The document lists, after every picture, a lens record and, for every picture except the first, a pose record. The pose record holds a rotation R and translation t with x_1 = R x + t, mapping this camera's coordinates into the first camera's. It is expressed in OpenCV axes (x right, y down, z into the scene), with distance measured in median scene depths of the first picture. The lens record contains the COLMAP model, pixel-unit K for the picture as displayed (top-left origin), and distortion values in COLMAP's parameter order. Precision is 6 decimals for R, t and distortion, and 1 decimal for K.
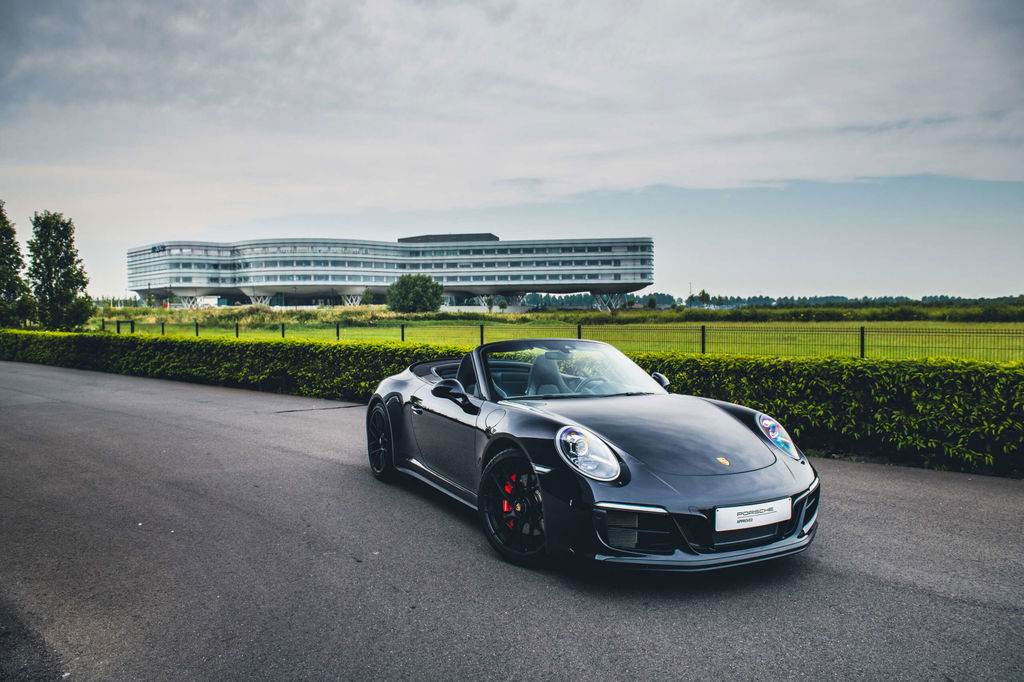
lens RADIAL K [[811.0, 0, 536.0], [0, 811.0, 345.5], [0, 0, 1]] dist [-0.021260, -0.007421]
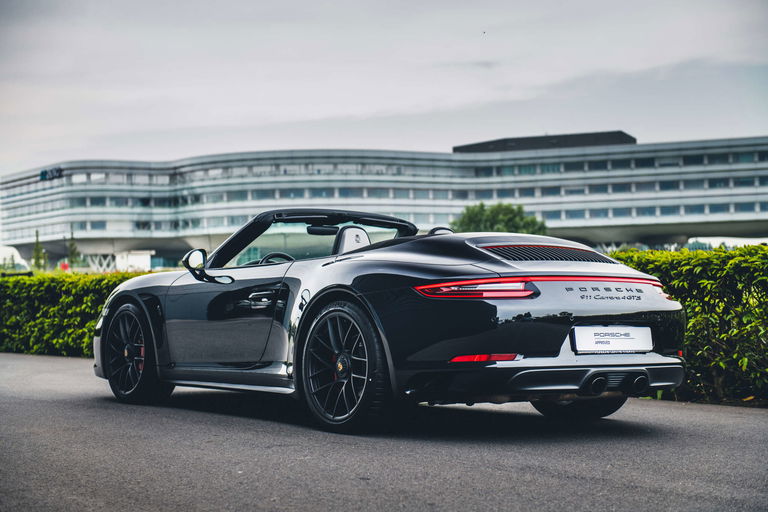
lens RADIAL K [[1304.2, 0, 343.8], [0, 1304.2, 277.2], [0, 0, 1]] dist [0.152697, 0.000000]
pose [[0.981397, -0.018125, -0.191131, -0.074638], [0.005117, 0.997649, -0.068333, 0.020955], [0.191920, 0.066084, 0.979183, 0.104300]]
